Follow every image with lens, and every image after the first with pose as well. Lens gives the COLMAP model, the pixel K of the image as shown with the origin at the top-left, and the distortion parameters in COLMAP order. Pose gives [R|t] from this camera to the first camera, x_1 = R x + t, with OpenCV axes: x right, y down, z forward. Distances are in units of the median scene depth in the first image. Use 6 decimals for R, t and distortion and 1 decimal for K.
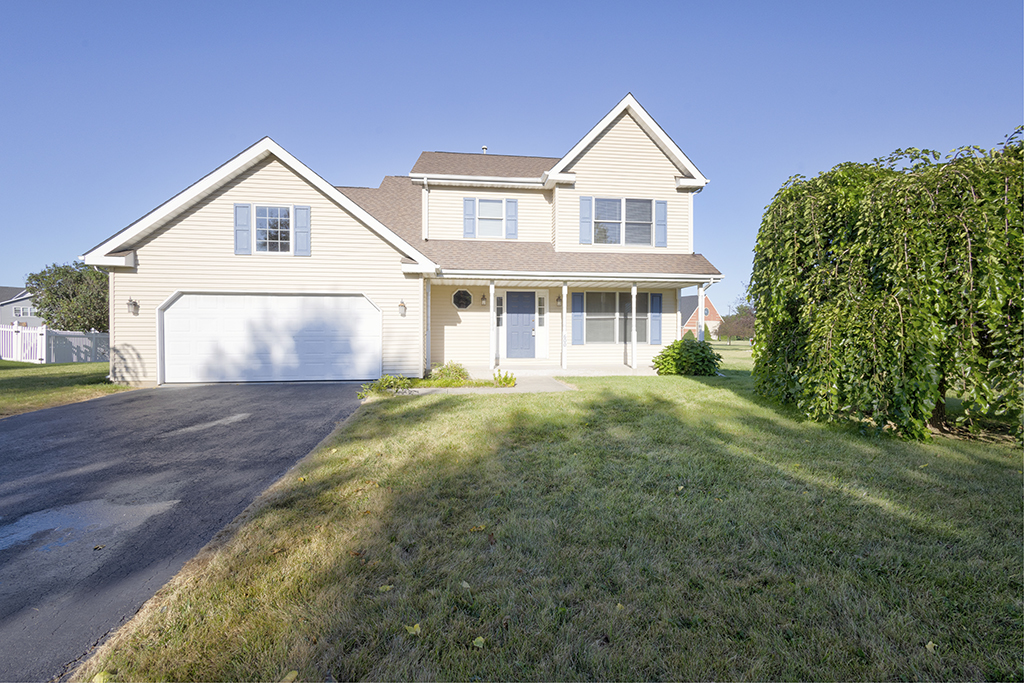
lens RADIAL K [[475.2, 0, 512.0], [0, 475.2, 334.8], [0, 0, 1]] dist [0.002105, 0.000088]
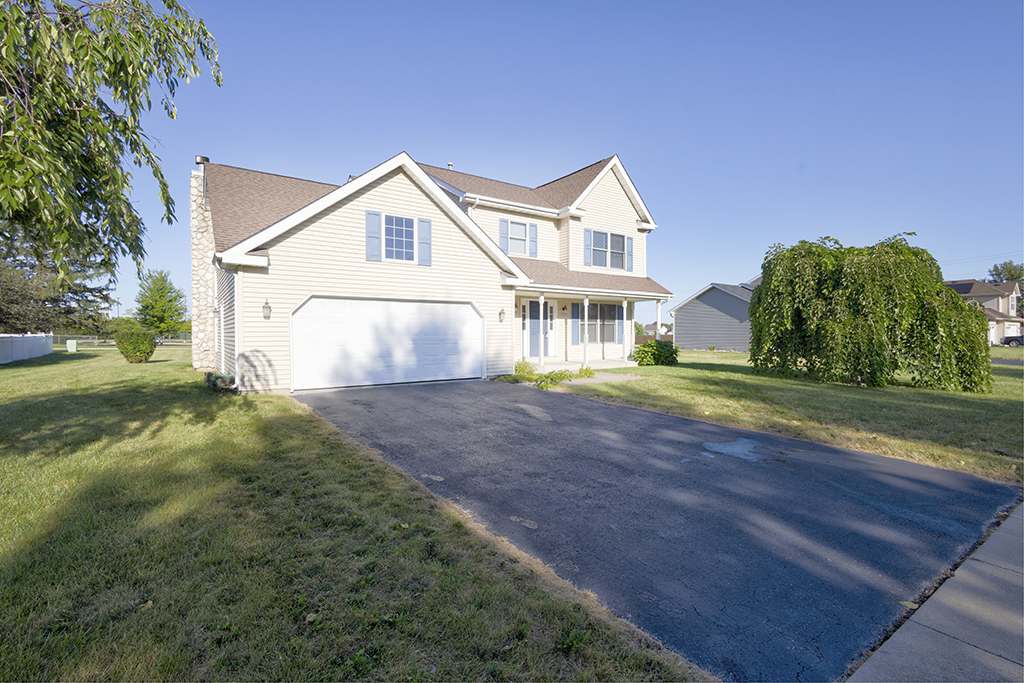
lens RADIAL K [[474.3, 0, 512.0], [0, 474.3, 341.5], [0, 0, 1]] dist [-0.000892, -0.000103]
pose [[0.884012, -0.010196, 0.467352, -0.661816], [0.003602, 0.999881, 0.015000, -0.007623], [-0.467450, -0.011576, 0.883944, -0.038634]]
